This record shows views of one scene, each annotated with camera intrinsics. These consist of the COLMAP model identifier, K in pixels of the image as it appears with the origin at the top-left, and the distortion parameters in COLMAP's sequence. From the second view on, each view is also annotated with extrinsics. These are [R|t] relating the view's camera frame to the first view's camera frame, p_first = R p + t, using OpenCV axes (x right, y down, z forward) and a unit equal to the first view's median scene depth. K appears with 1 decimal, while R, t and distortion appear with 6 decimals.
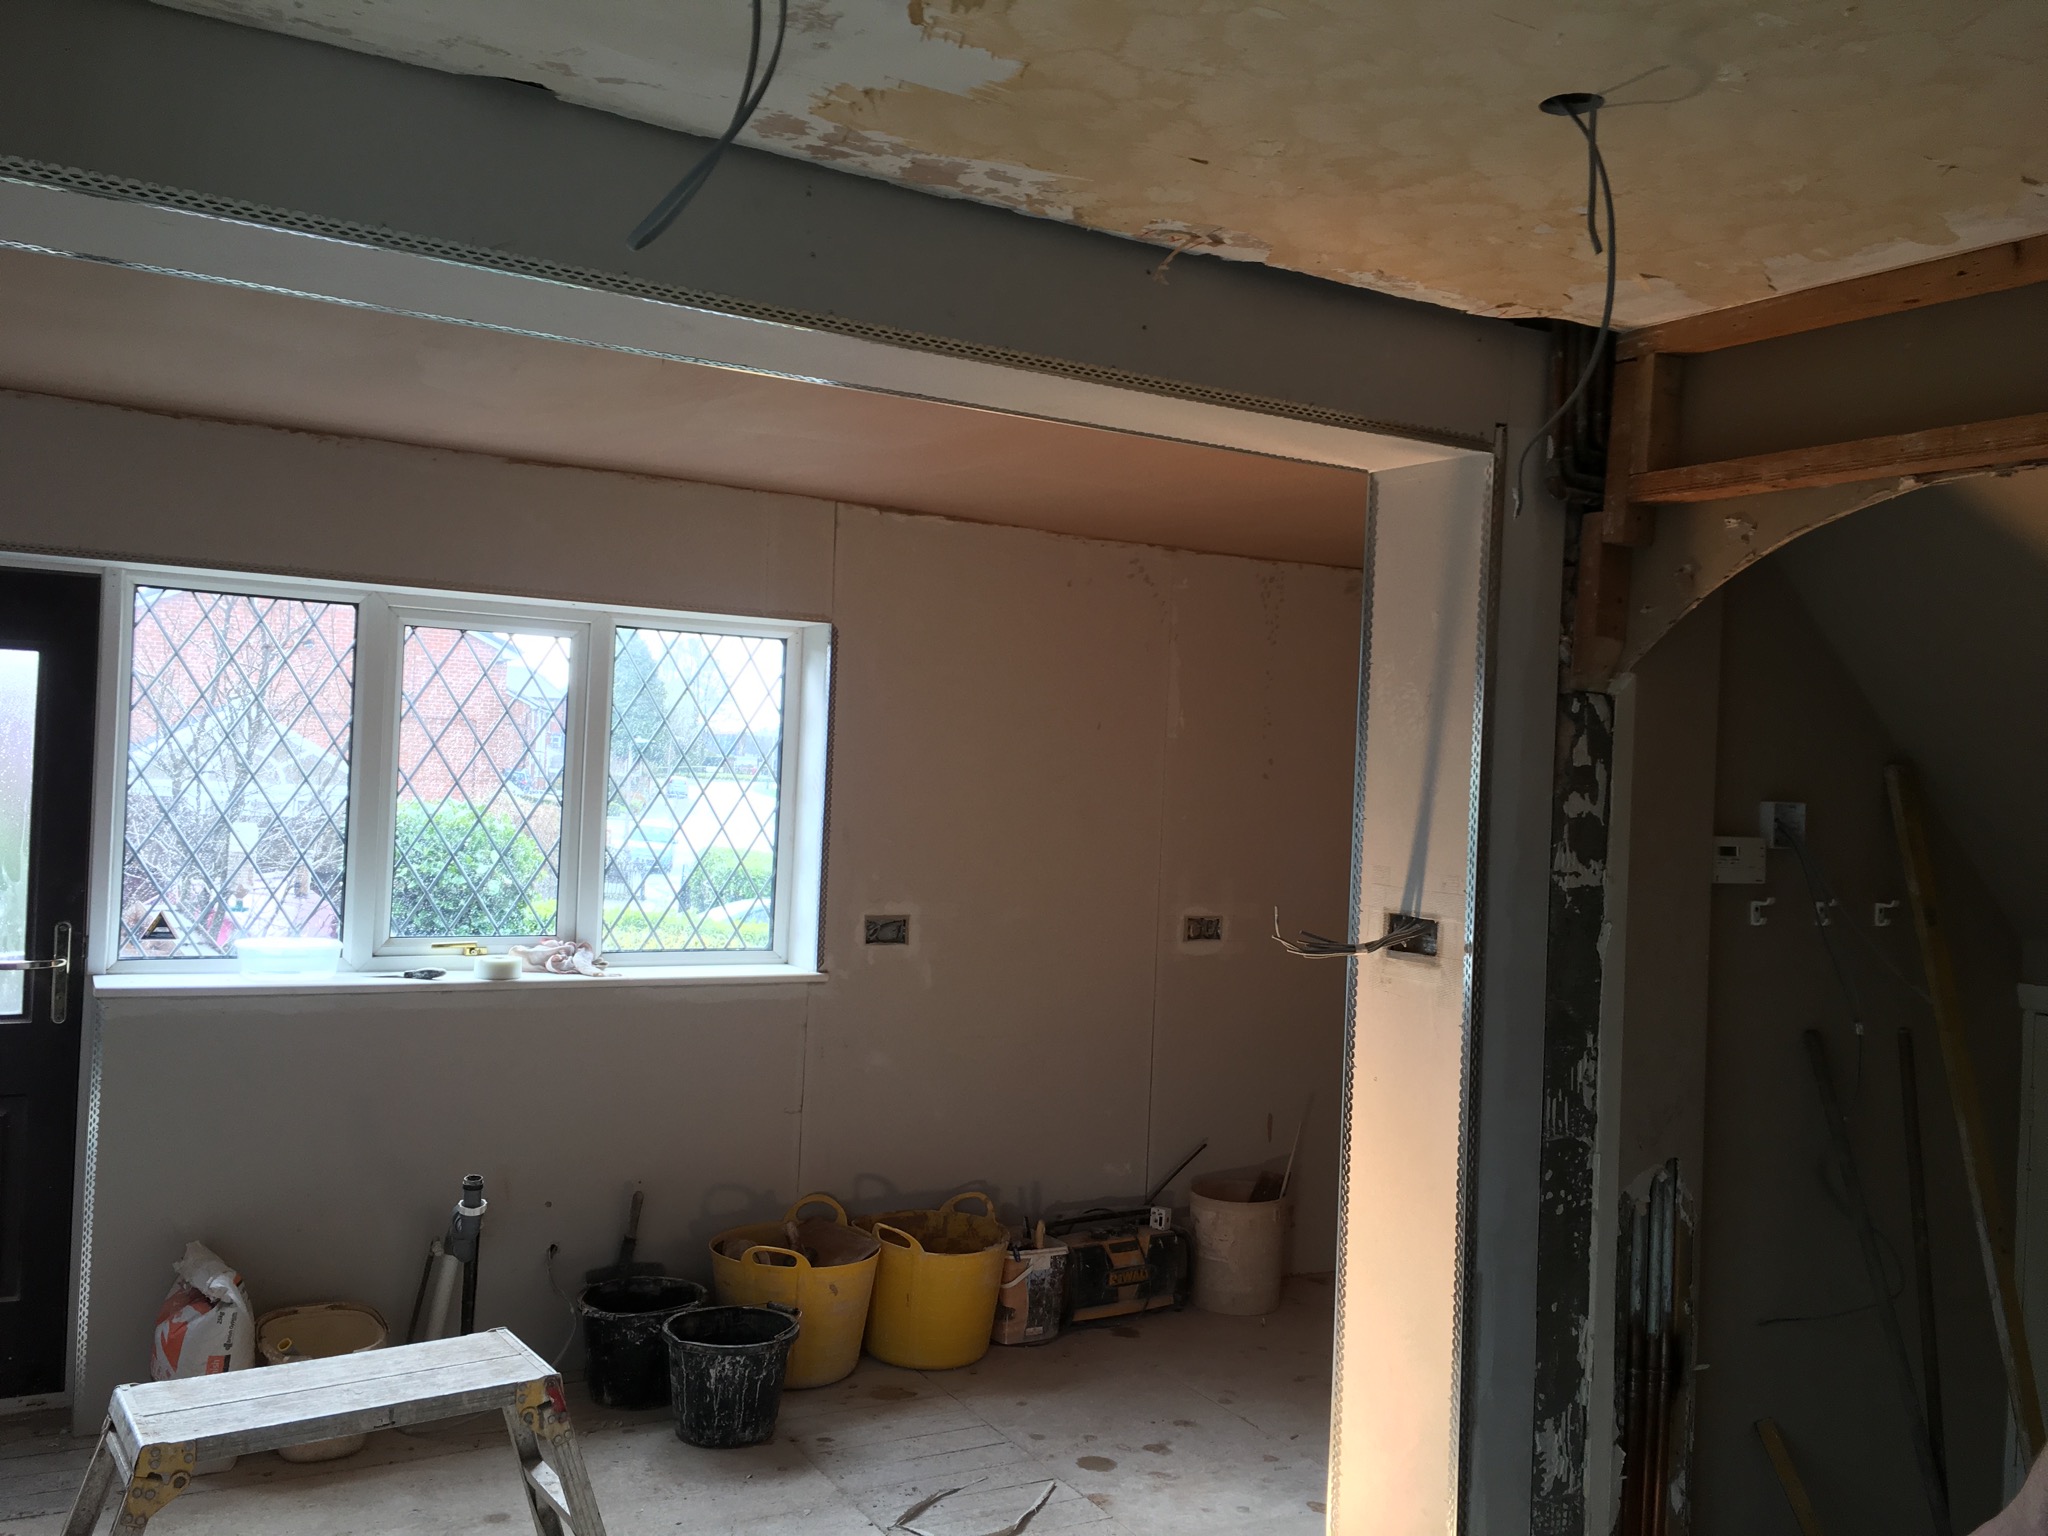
lens RADIAL K [[1729.0, 0, 1015.5], [0, 1729.0, 764.5], [0, 0, 1]] dist [0.041204, -0.017821]
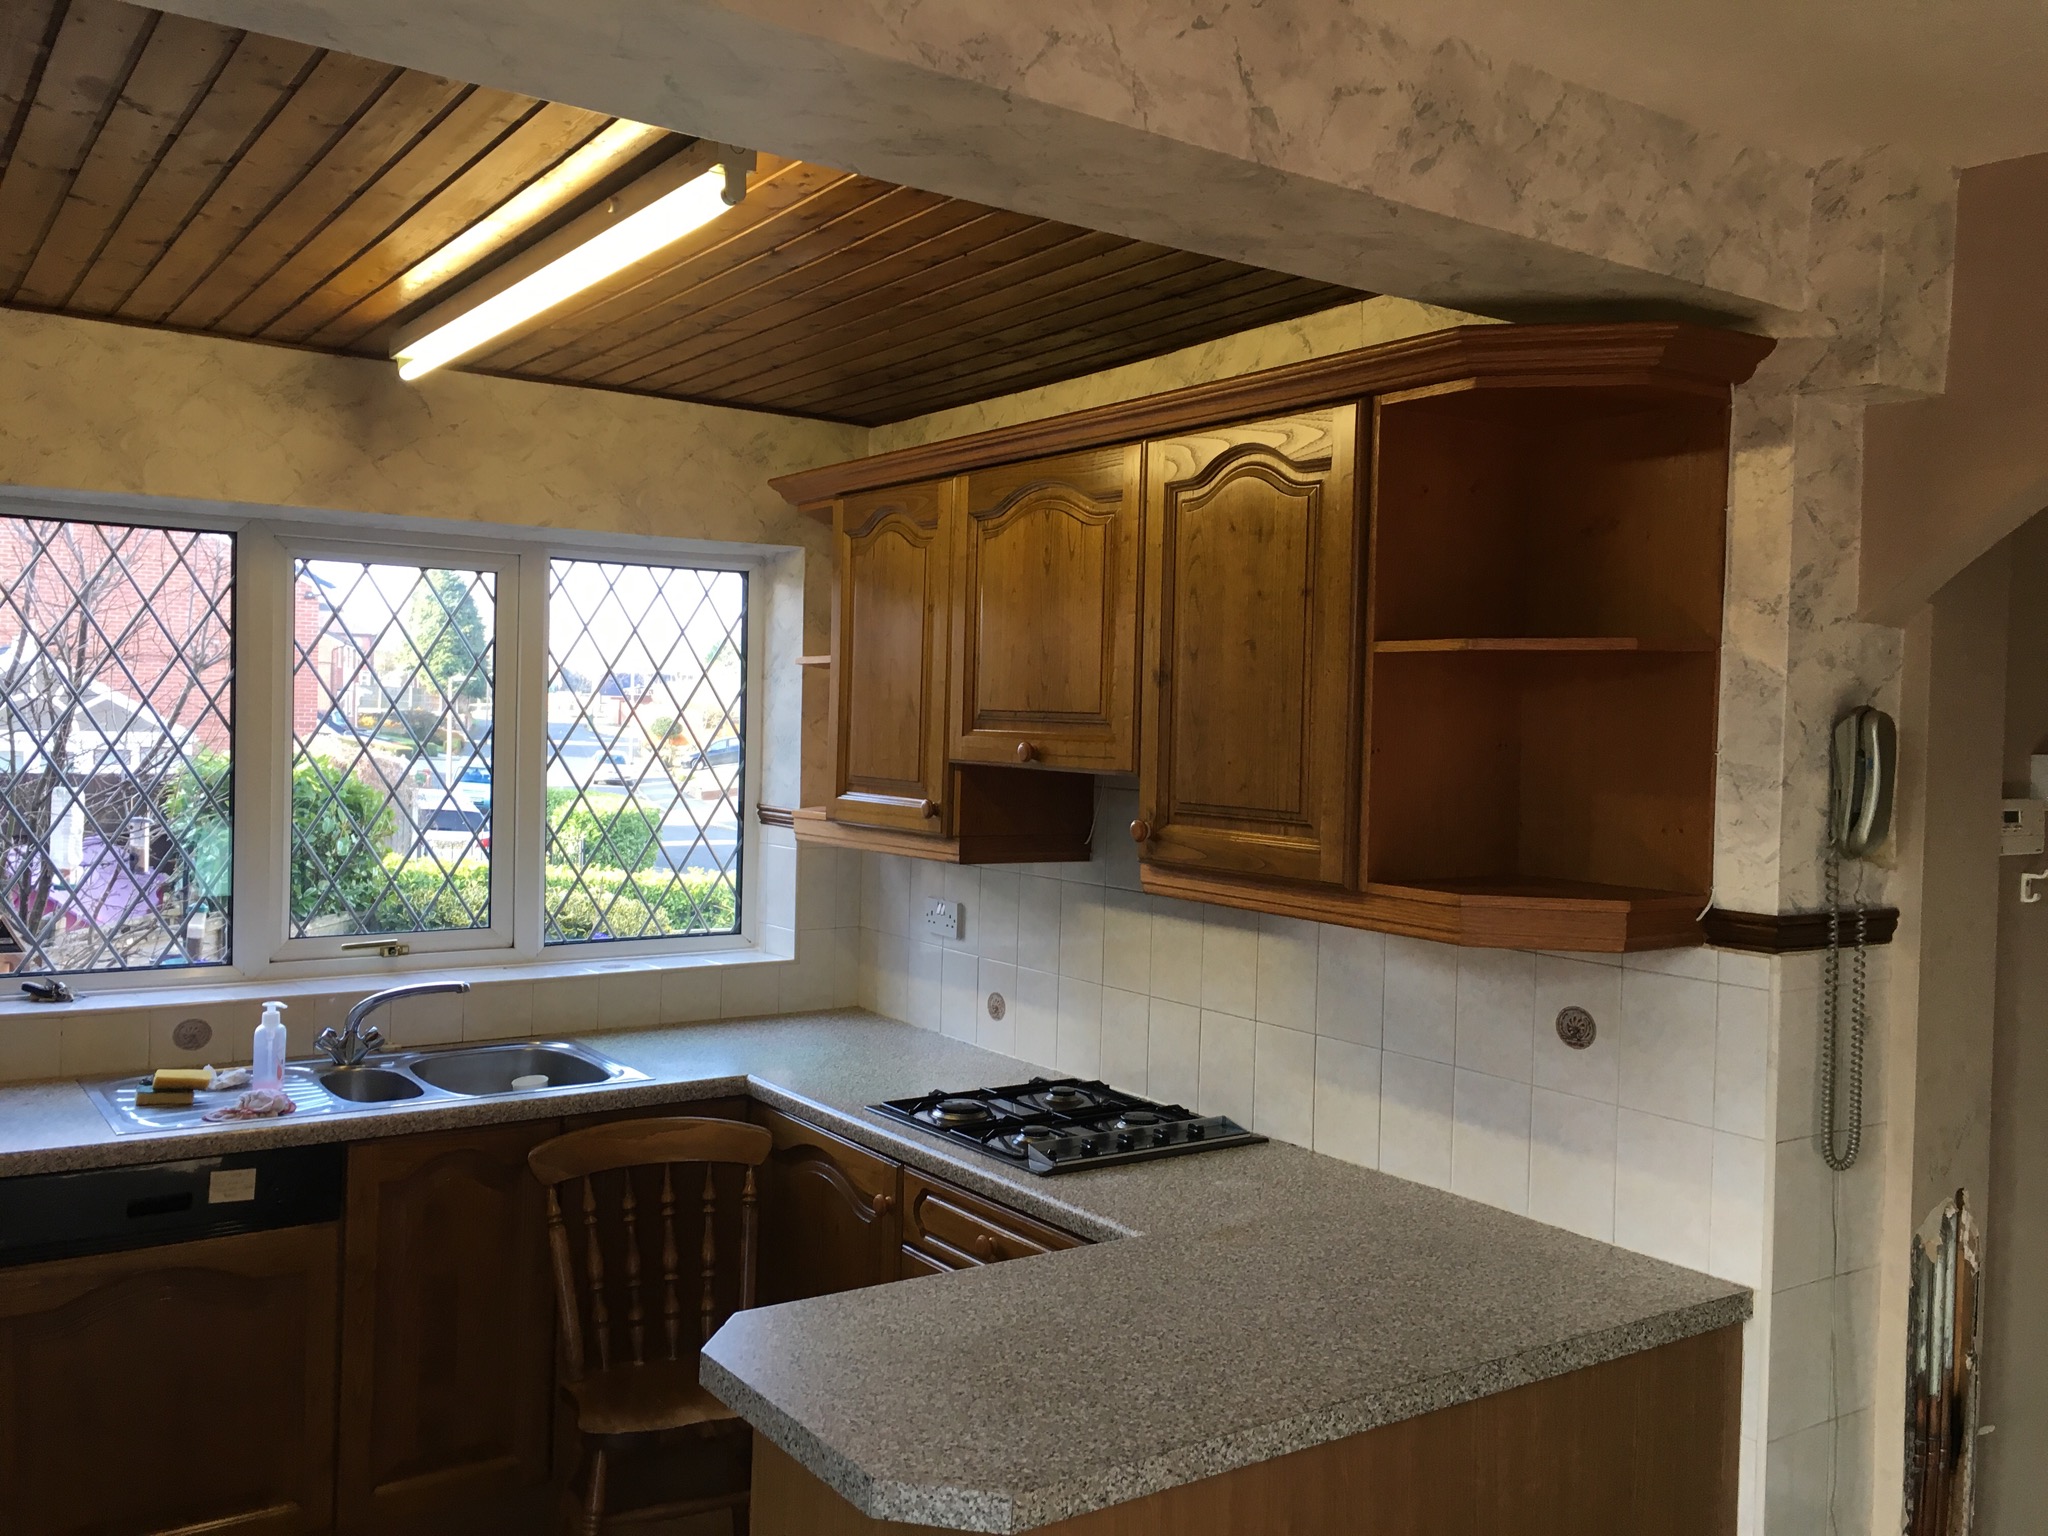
lens RADIAL K [[1729.0, 0, 1022.3], [0, 1729.0, 773.9], [0, 0, 1]] dist [0.041204, -0.017821]
pose [[0.994526, -0.021883, 0.102168, -0.134770], [0.016983, 0.998675, 0.048587, -0.017975], [-0.103095, -0.046586, 0.993580, 0.202274]]
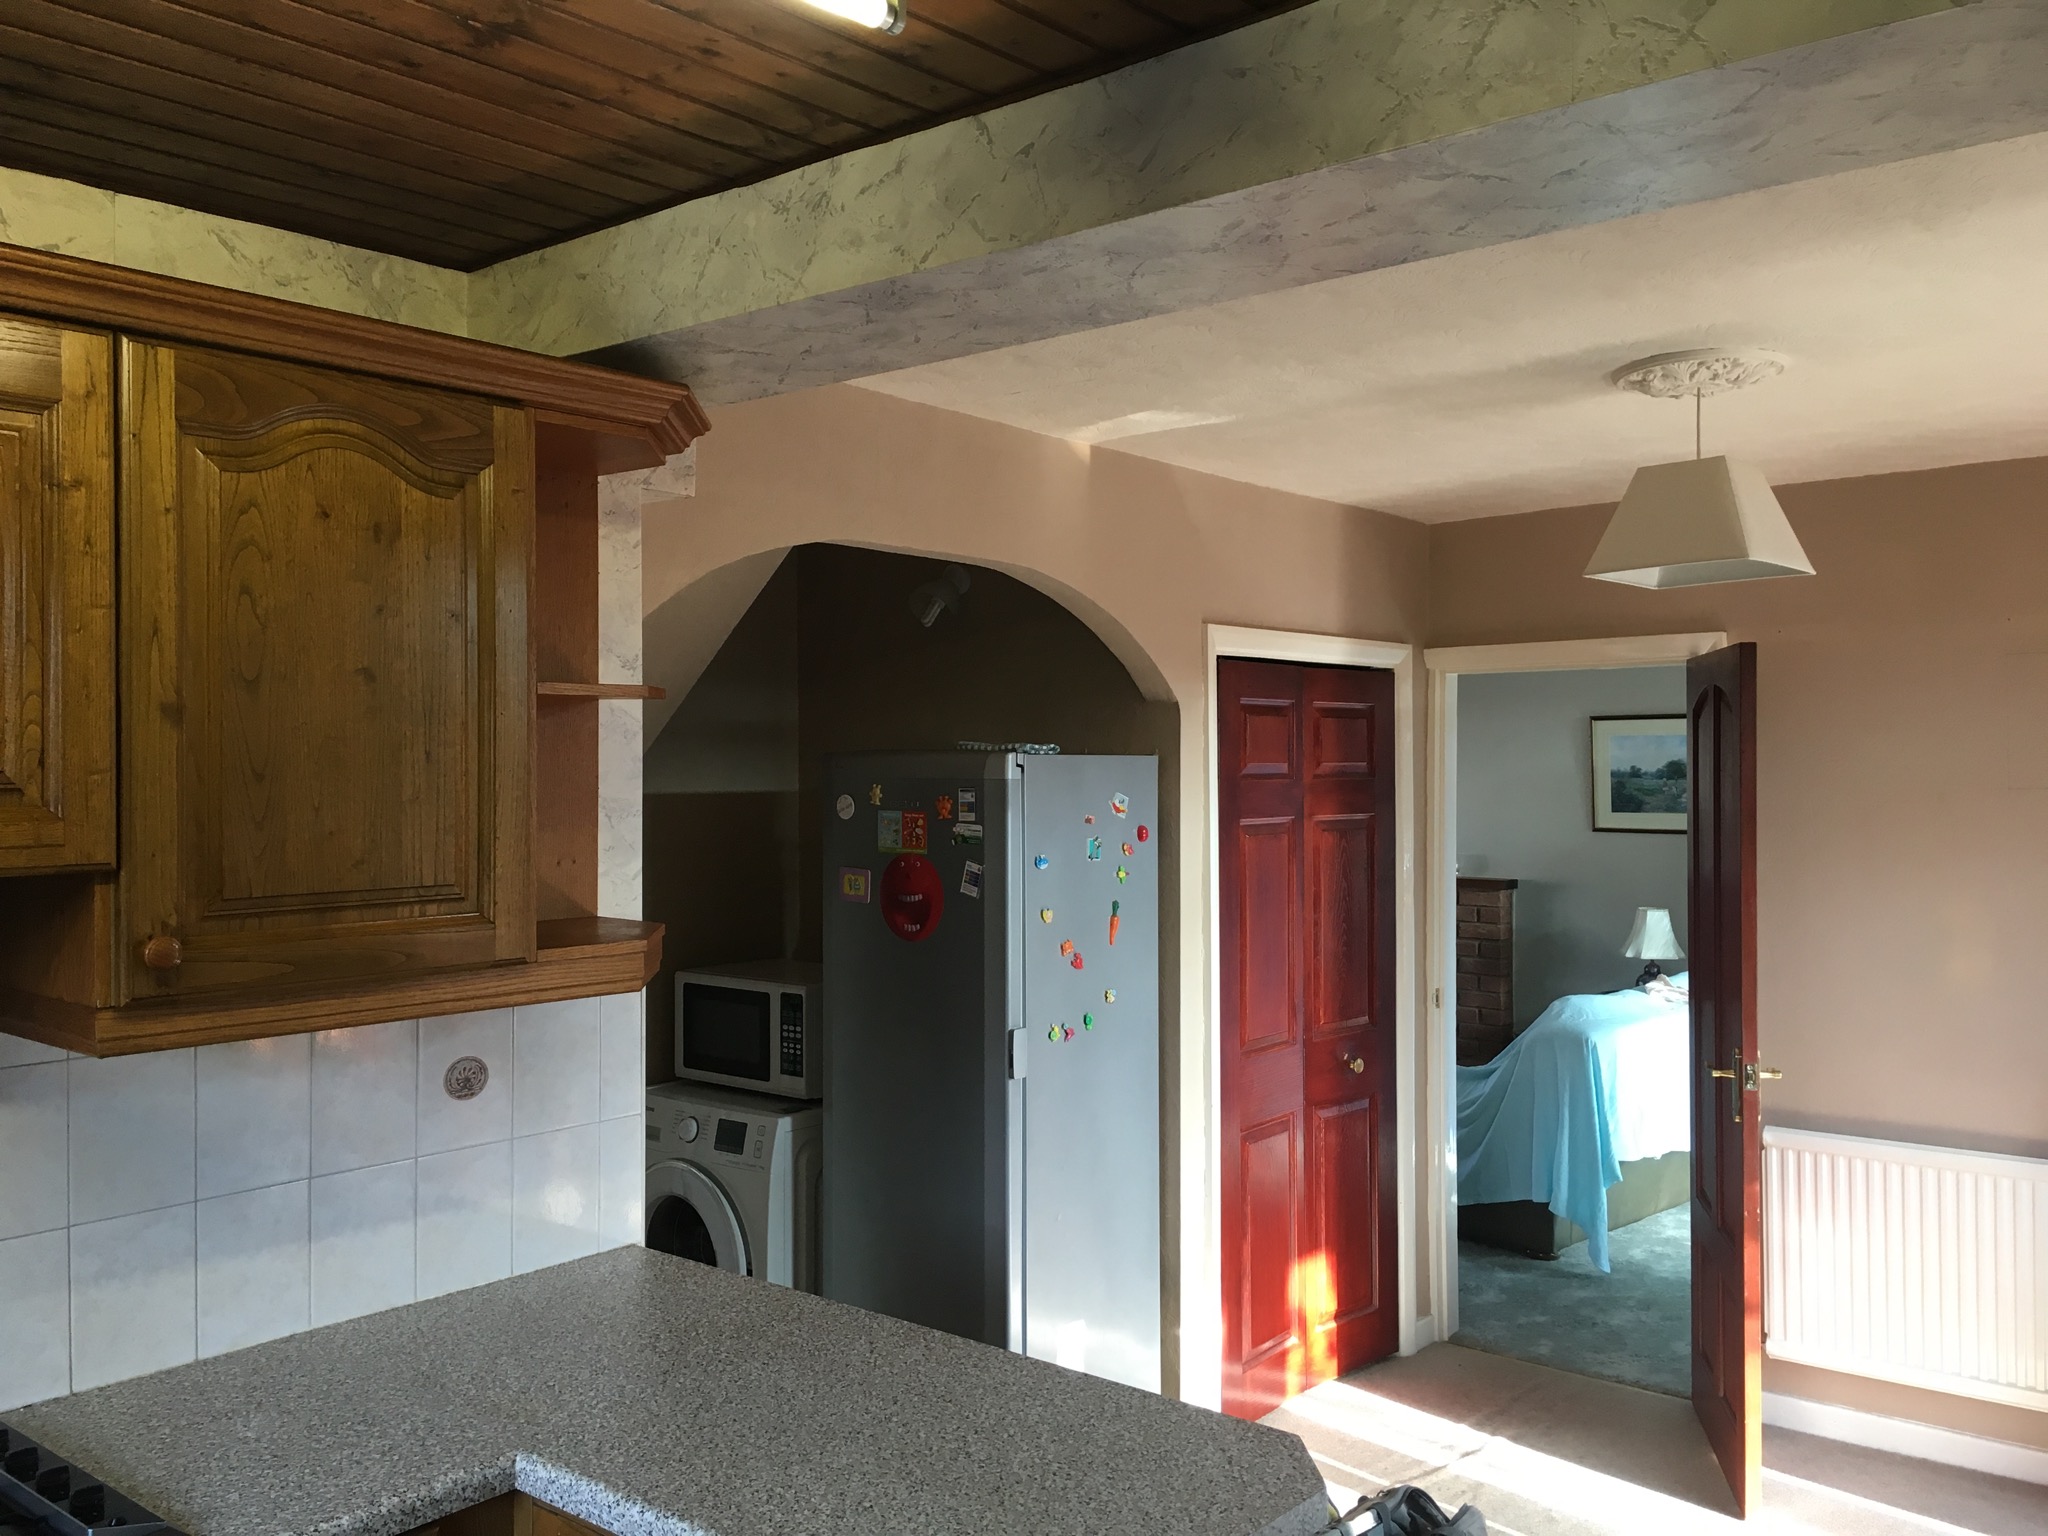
lens RADIAL K [[1729.0, 0, 1021.7], [0, 1729.0, 766.0], [0, 0, 1]] dist [0.041204, -0.017821]
pose [[-0.350114, -0.047302, 0.935512, -0.627885], [-0.023661, 0.998852, 0.041649, -0.036723], [-0.936408, -0.007553, -0.350831, 1.035093]]
